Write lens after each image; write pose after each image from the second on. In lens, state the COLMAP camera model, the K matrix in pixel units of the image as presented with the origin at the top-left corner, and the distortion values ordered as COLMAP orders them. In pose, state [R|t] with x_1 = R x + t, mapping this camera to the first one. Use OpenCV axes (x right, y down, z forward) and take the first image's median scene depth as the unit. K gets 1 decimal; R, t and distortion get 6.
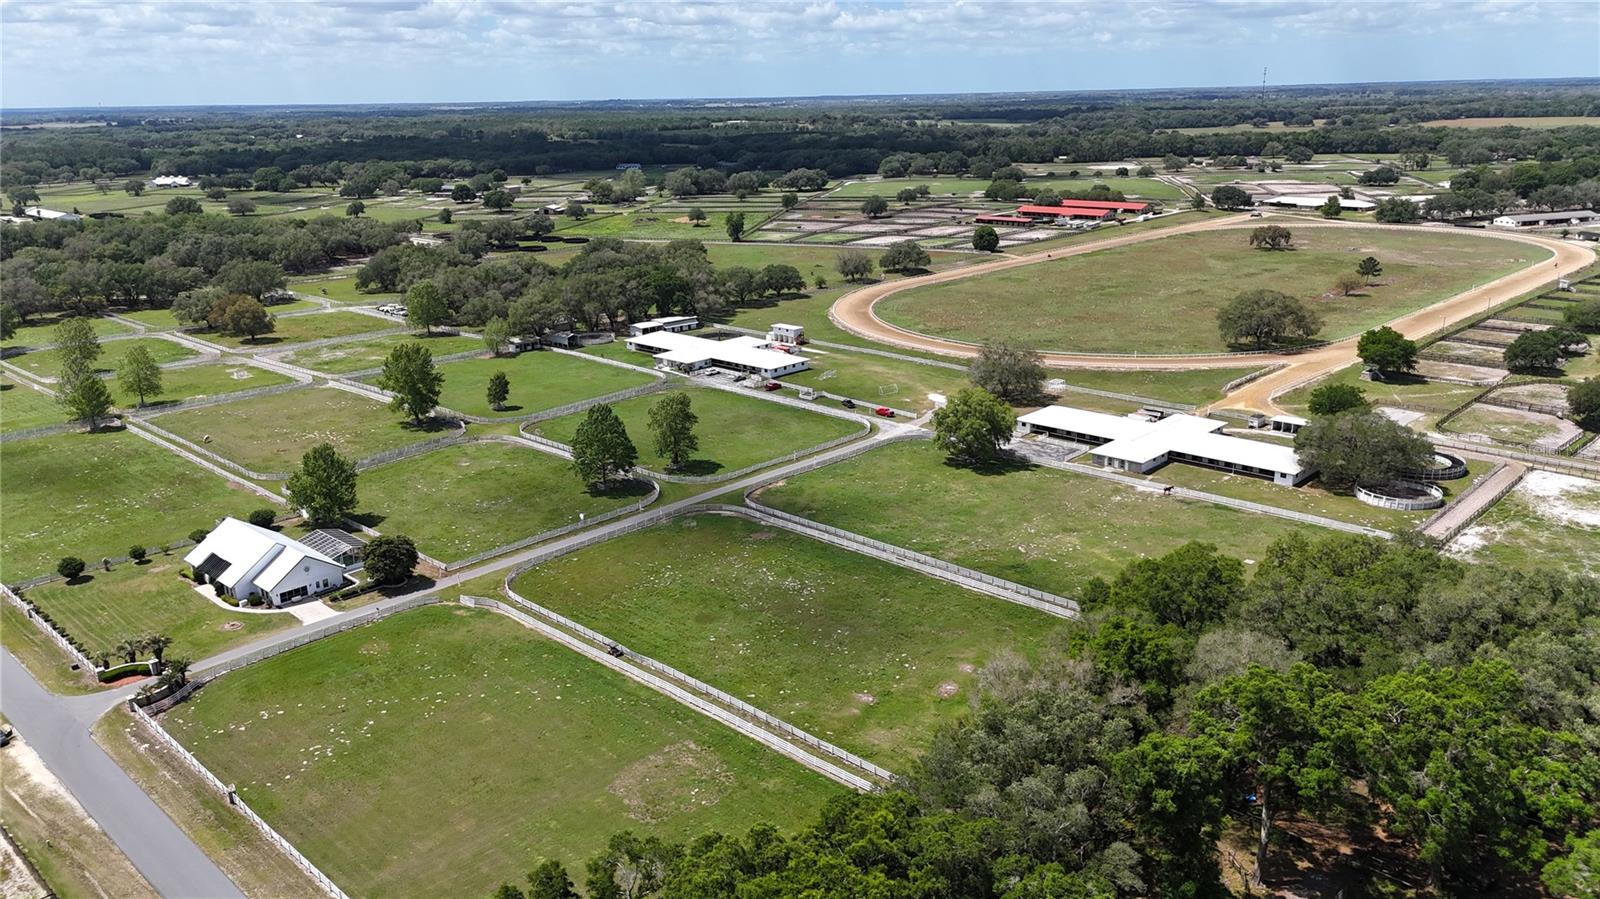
lens RADIAL K [[1175.4, 0, 803.0], [0, 1175.4, 449.0], [0, 0, 1]] dist [0.077476, -0.080464]
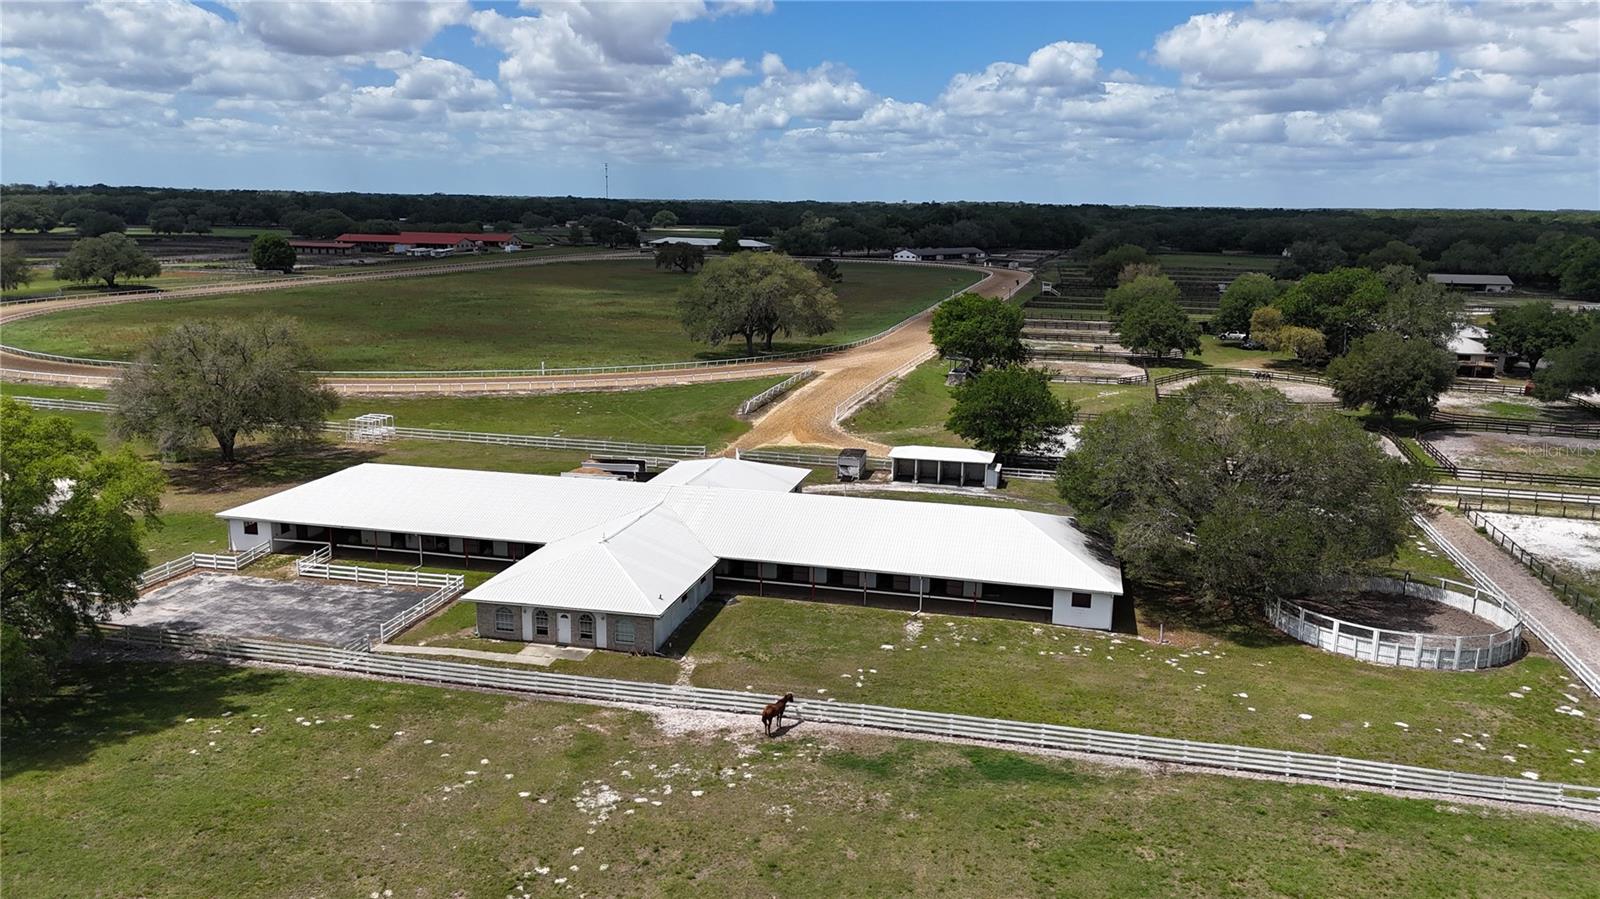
lens RADIAL K [[1175.4, 0, 803.0], [0, 1175.4, 449.0], [0, 0, 1]] dist [0.077476, -0.080464]
pose [[0.866470, -0.069812, 0.494323, 0.164390], [0.112577, 0.991993, -0.057232, -0.007213], [-0.486370, 0.105239, 0.867392, 0.668172]]
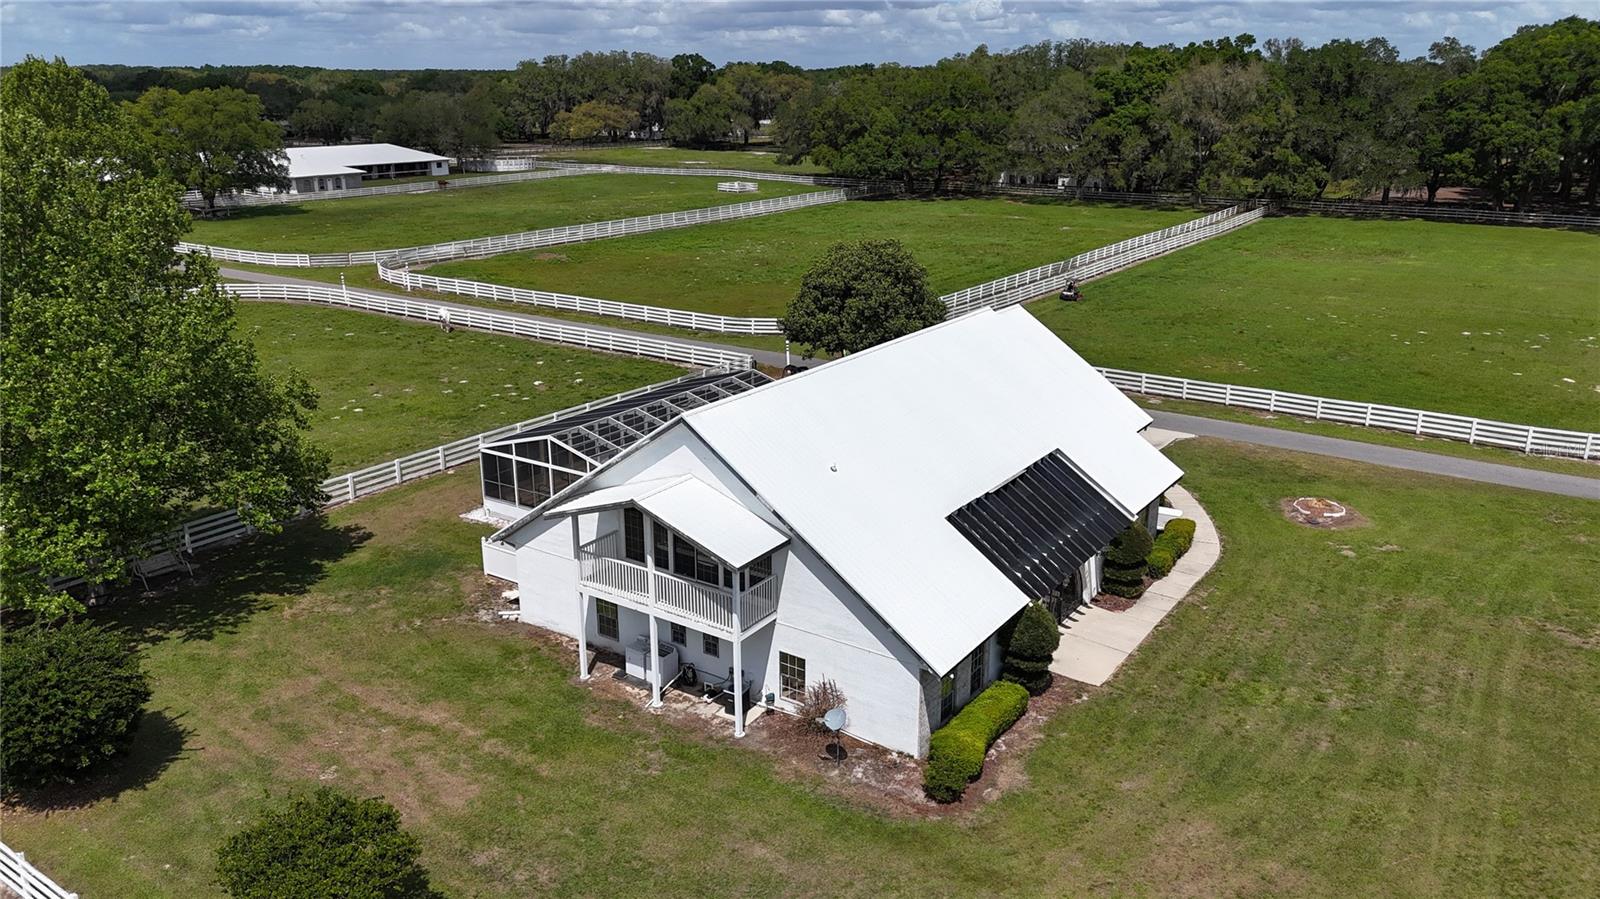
lens RADIAL K [[1175.4, 0, 803.0], [0, 1175.4, 449.0], [0, 0, 1]] dist [0.077476, -0.080464]
pose [[-0.148205, -0.280471, 0.948352, -0.478848], [0.289302, 0.904698, 0.312772, 0.014059], [-0.945695, 0.320714, -0.052940, 0.756165]]
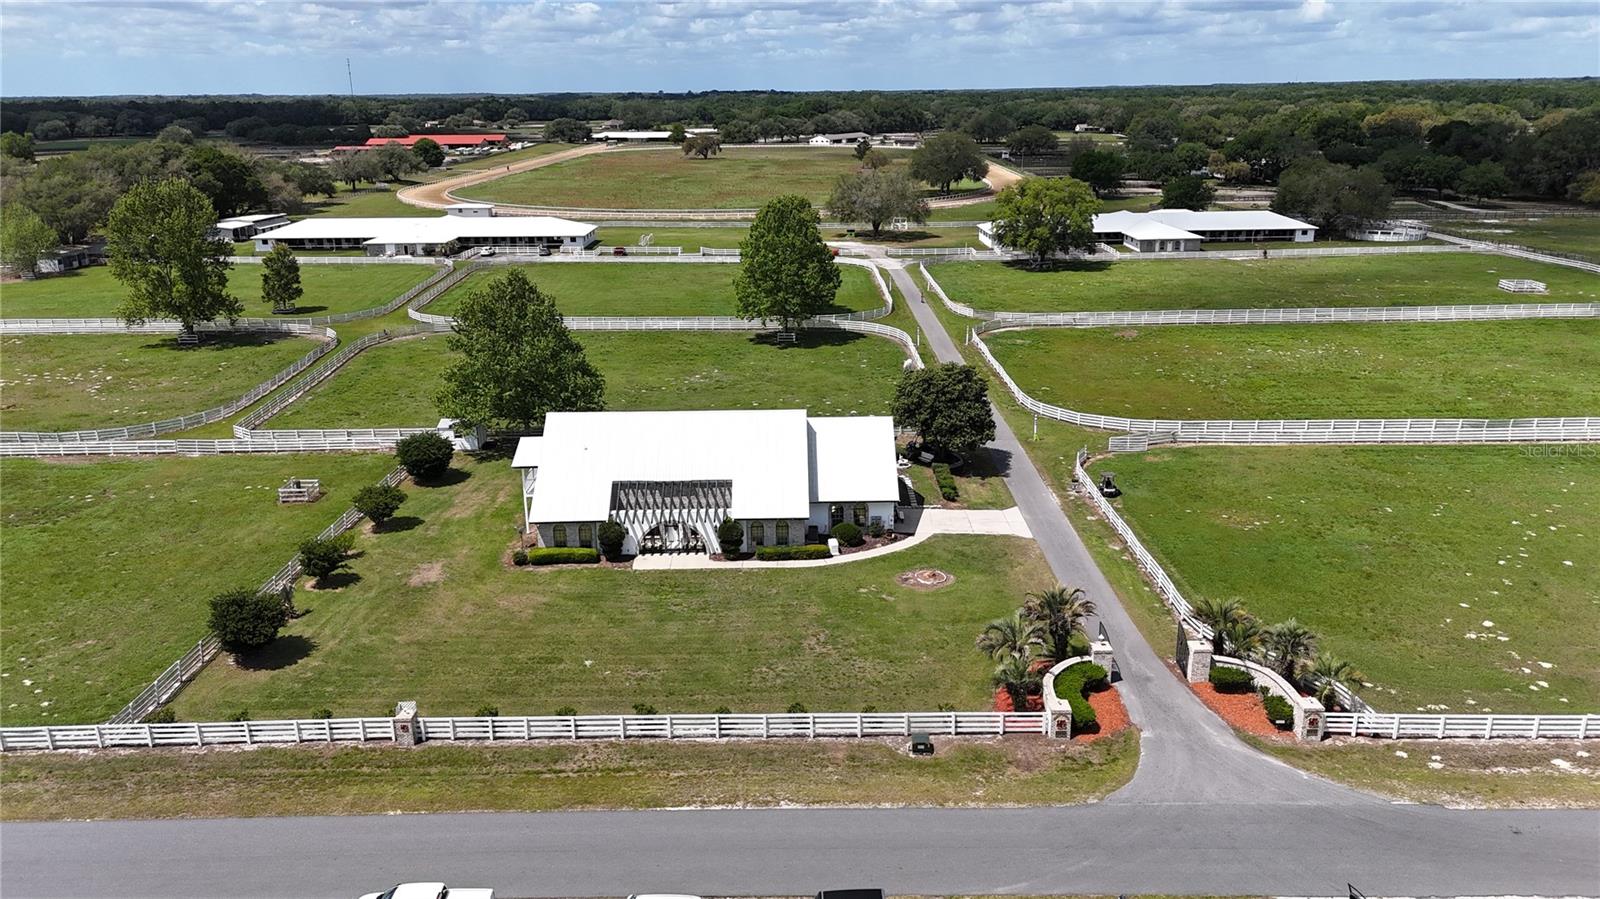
lens RADIAL K [[1175.4, 0, 803.0], [0, 1175.4, 449.0], [0, 0, 1]] dist [0.077476, -0.080464]
pose [[0.723687, -0.190381, 0.663349, -0.526093], [0.197505, 0.978128, 0.065252, 0.045877], [-0.661263, 0.083793, 0.745460, 0.484728]]
